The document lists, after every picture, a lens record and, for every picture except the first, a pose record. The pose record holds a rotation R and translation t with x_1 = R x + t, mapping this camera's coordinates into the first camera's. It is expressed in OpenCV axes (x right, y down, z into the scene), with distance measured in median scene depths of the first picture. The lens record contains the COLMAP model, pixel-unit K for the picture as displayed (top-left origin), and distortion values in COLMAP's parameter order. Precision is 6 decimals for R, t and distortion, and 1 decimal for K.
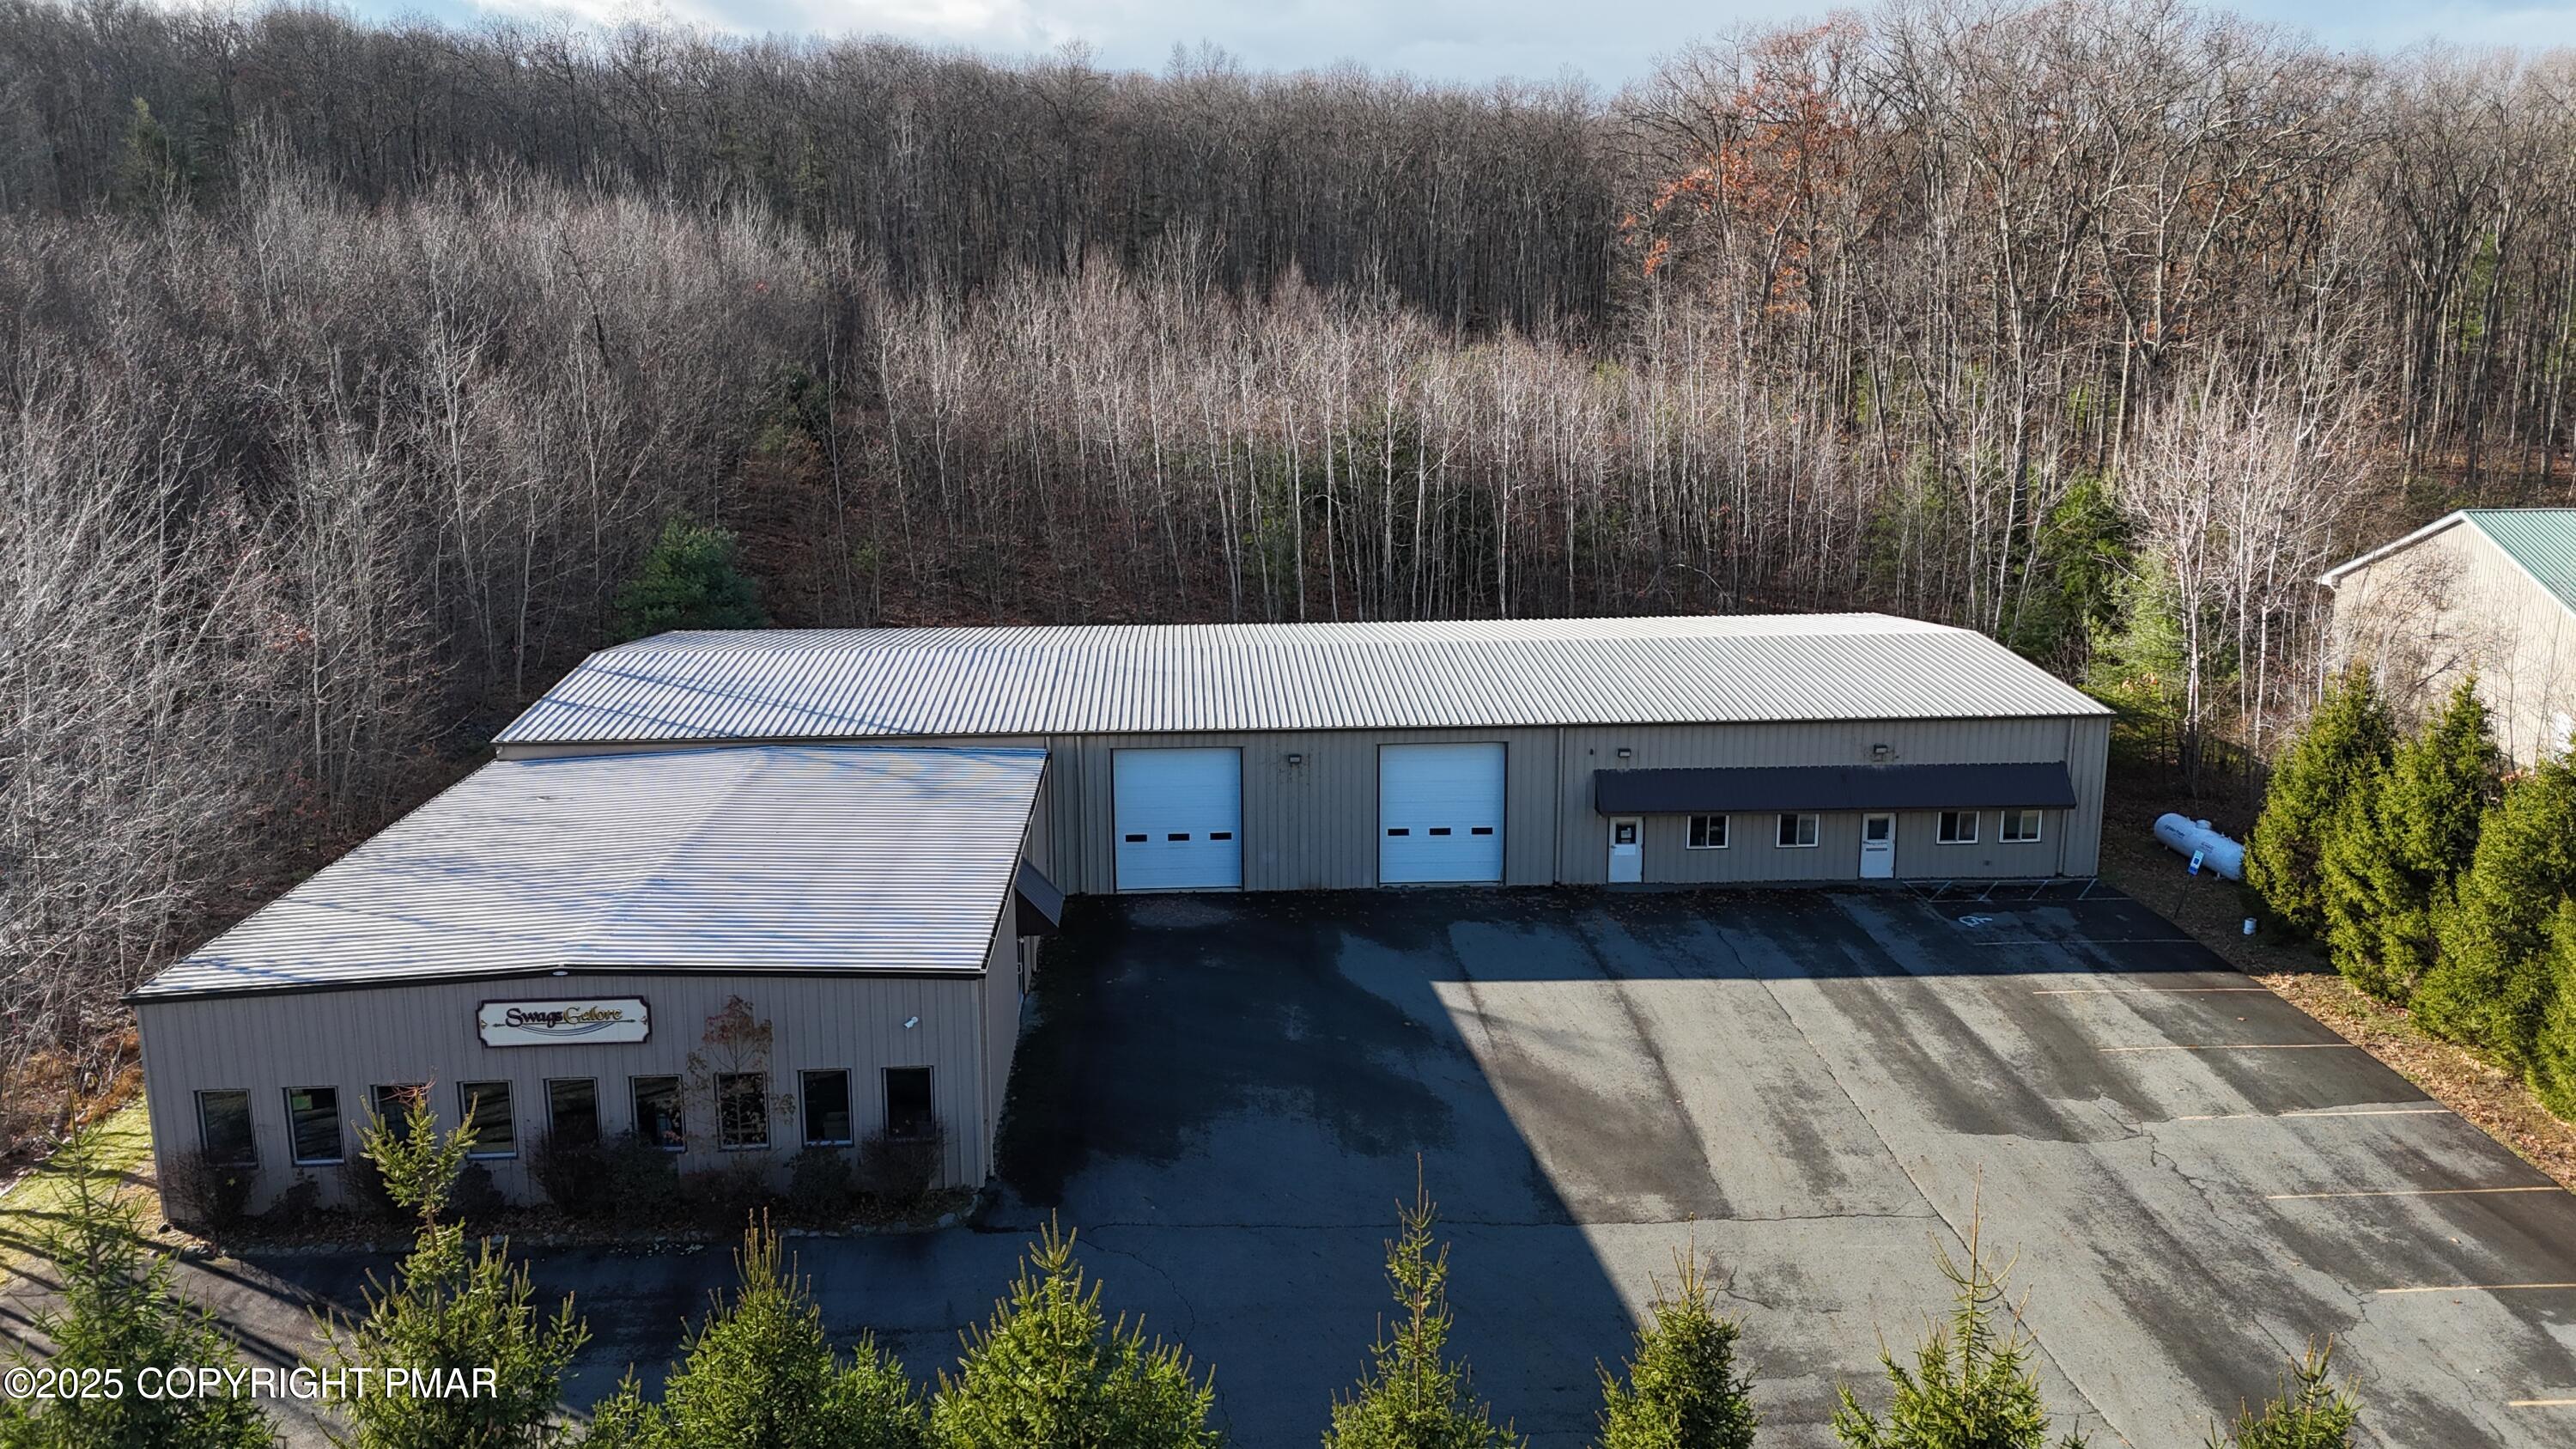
lens RADIAL K [[1867.2, 0, 1278.8], [0, 1867.2, 717.7], [0, 0, 1]] dist [0.073683, -0.077532]
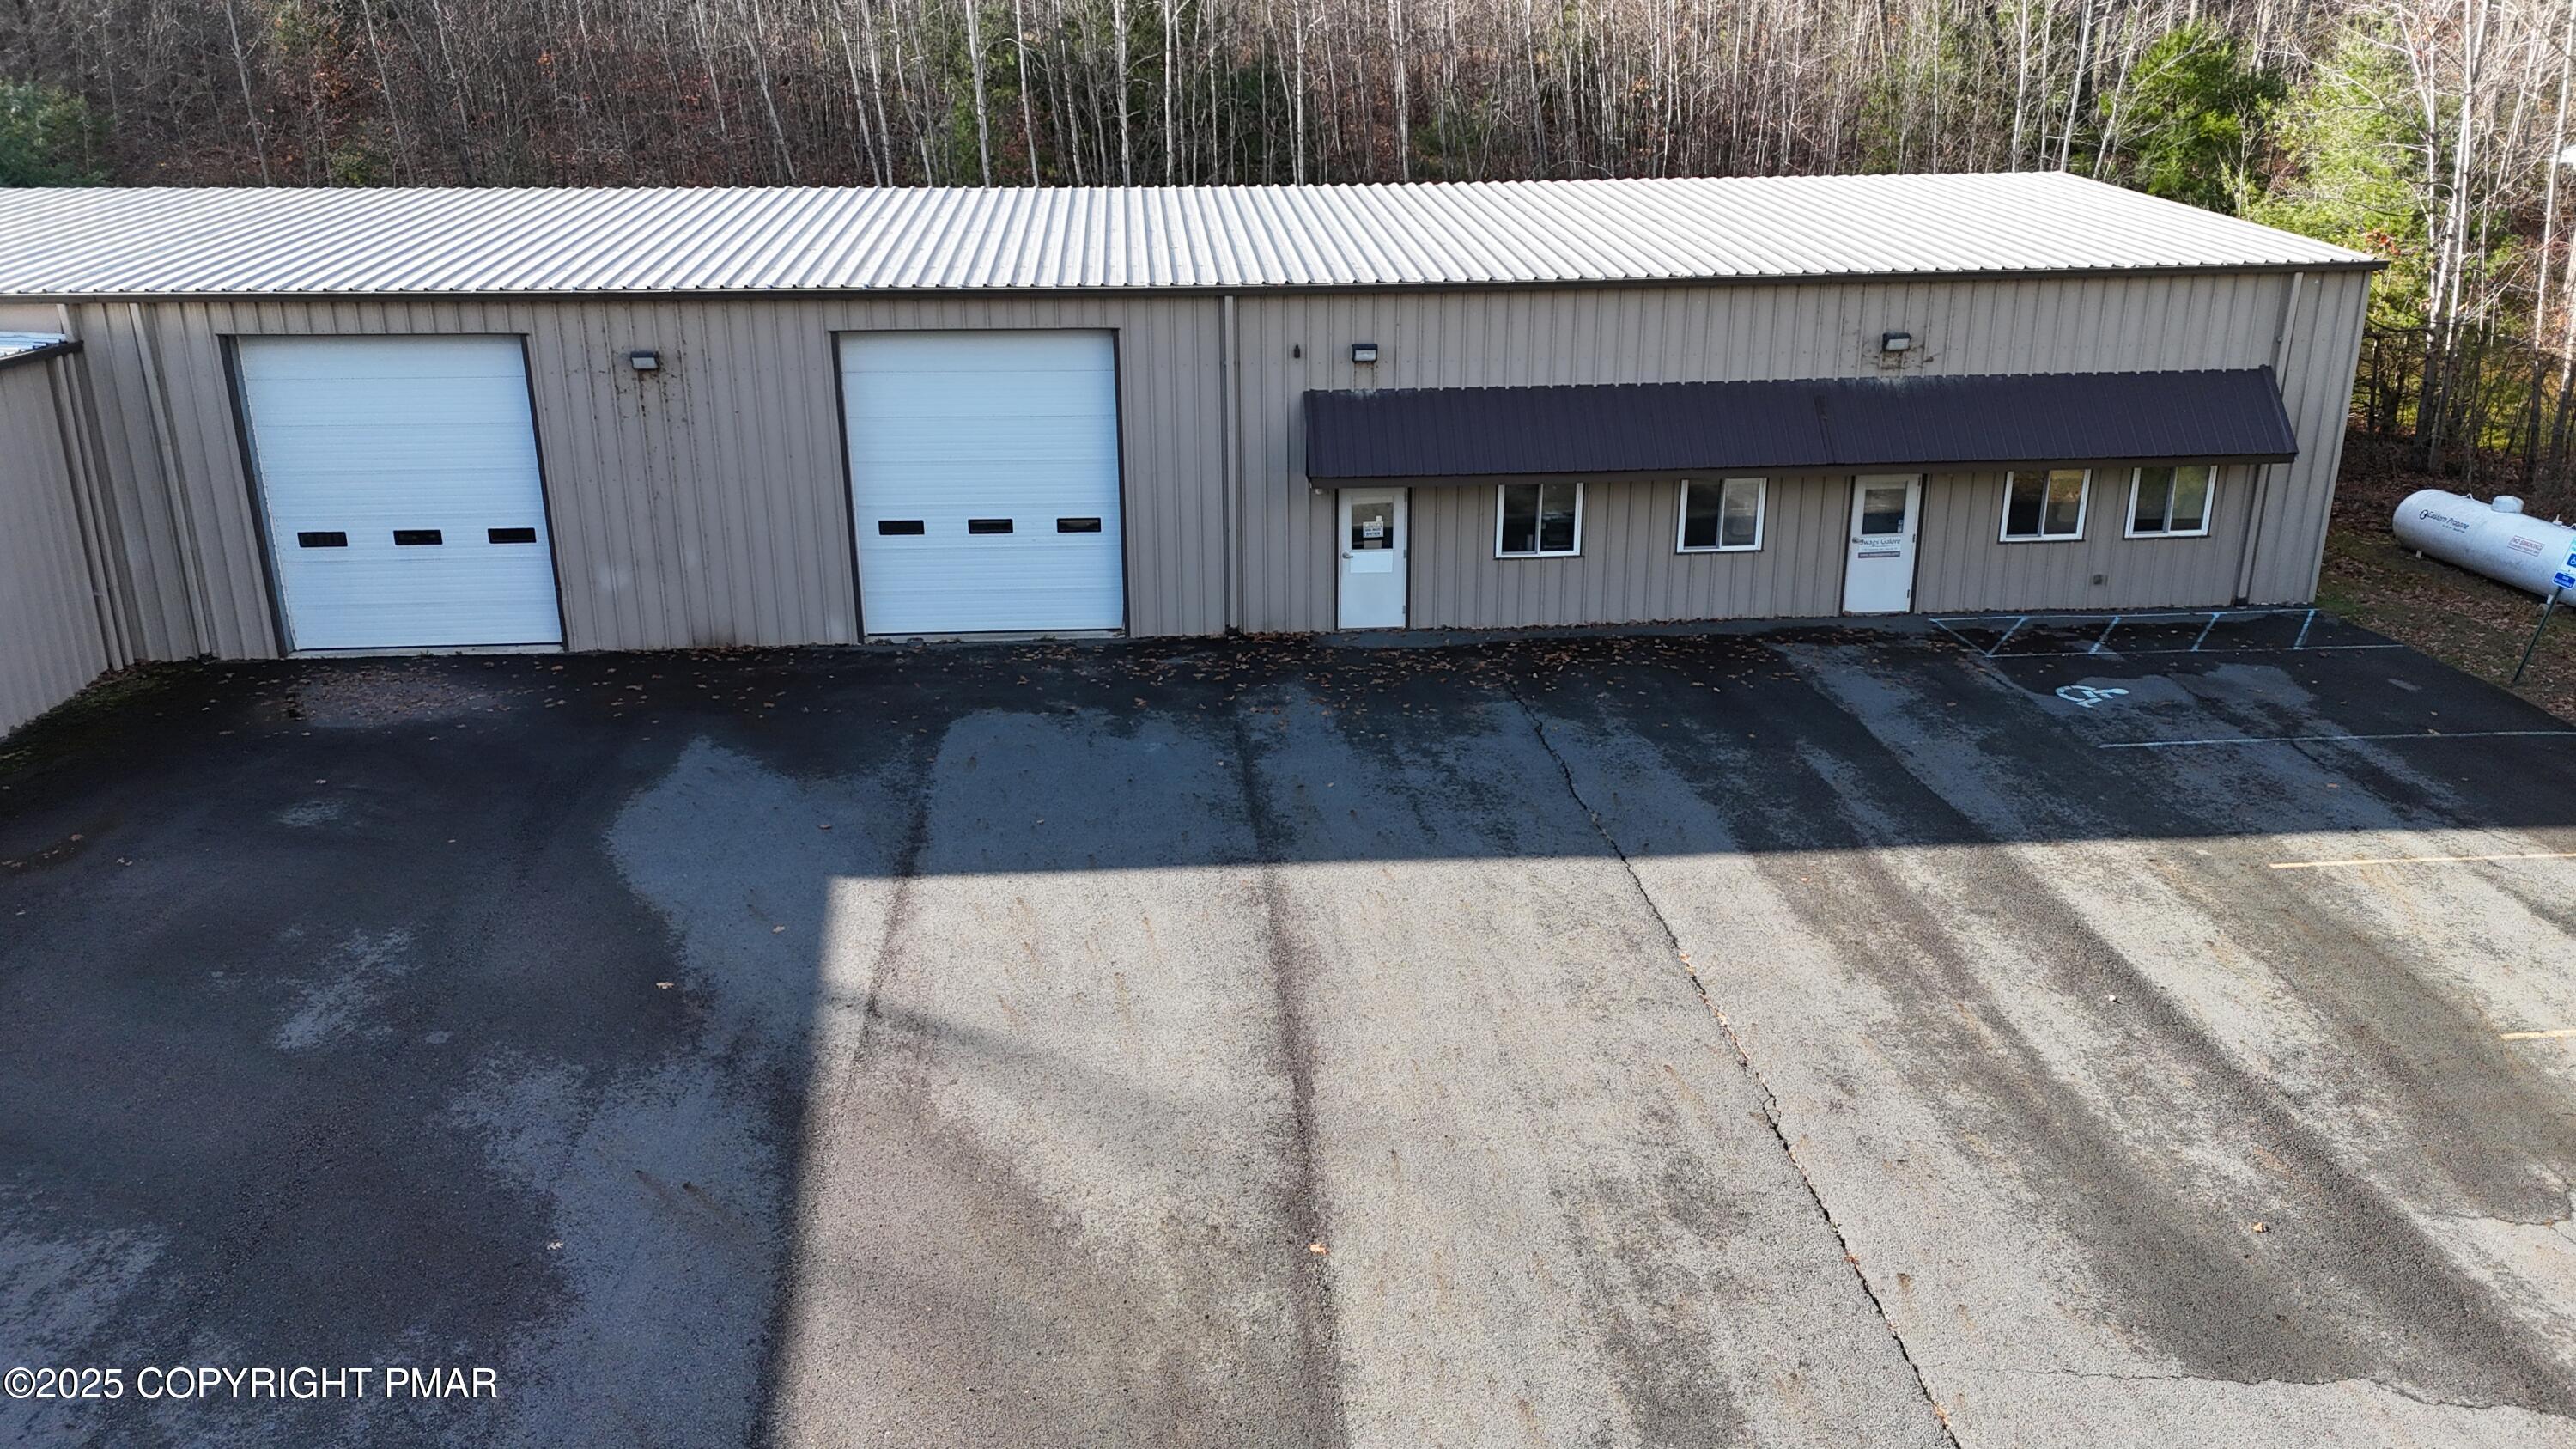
lens RADIAL K [[1867.2, 0, 1285.0], [0, 1867.2, 730.0], [0, 0, 1]] dist [0.073683, -0.077532]
pose [[0.999594, -0.009287, 0.026921, 0.175480], [0.006048, 0.992999, 0.117967, 0.066810], [-0.027828, -0.117756, 0.992653, 0.602729]]
